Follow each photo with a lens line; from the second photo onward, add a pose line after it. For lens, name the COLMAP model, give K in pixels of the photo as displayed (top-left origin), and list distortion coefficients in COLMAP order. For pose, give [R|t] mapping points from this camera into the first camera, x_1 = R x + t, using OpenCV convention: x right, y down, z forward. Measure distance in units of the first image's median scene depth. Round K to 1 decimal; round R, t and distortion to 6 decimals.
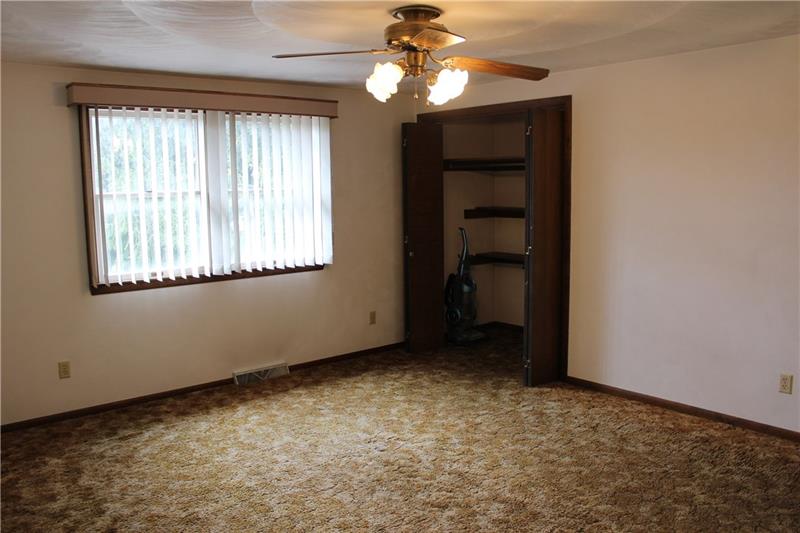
lens RADIAL K [[663.4, 0, 408.6], [0, 663.4, 266.1], [0, 0, 1]] dist [-0.153256, 0.123339]
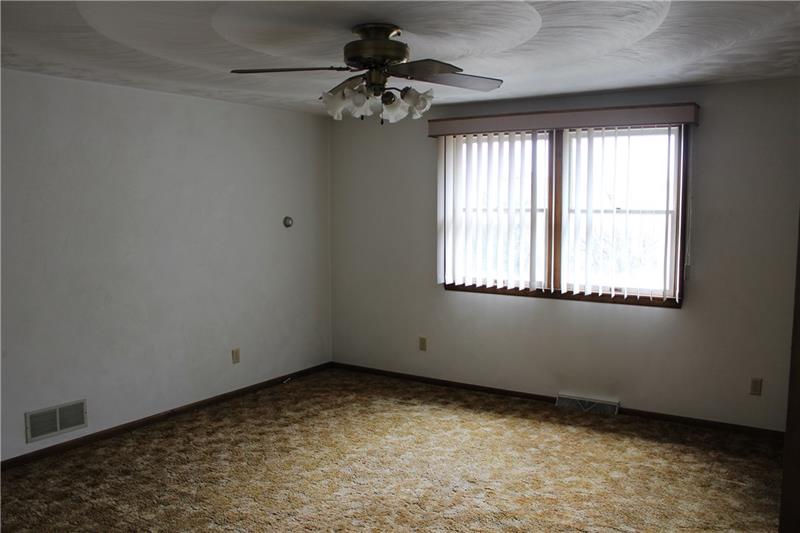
lens RADIAL K [[663.4, 0, 399.7], [0, 663.4, 271.5], [0, 0, 1]] dist [-0.153256, 0.123339]
pose [[0.282115, 0.111395, -0.952892, 0.668635], [-0.123205, 0.989219, 0.079166, -0.076726], [0.951437, 0.095067, 0.292797, 0.531966]]
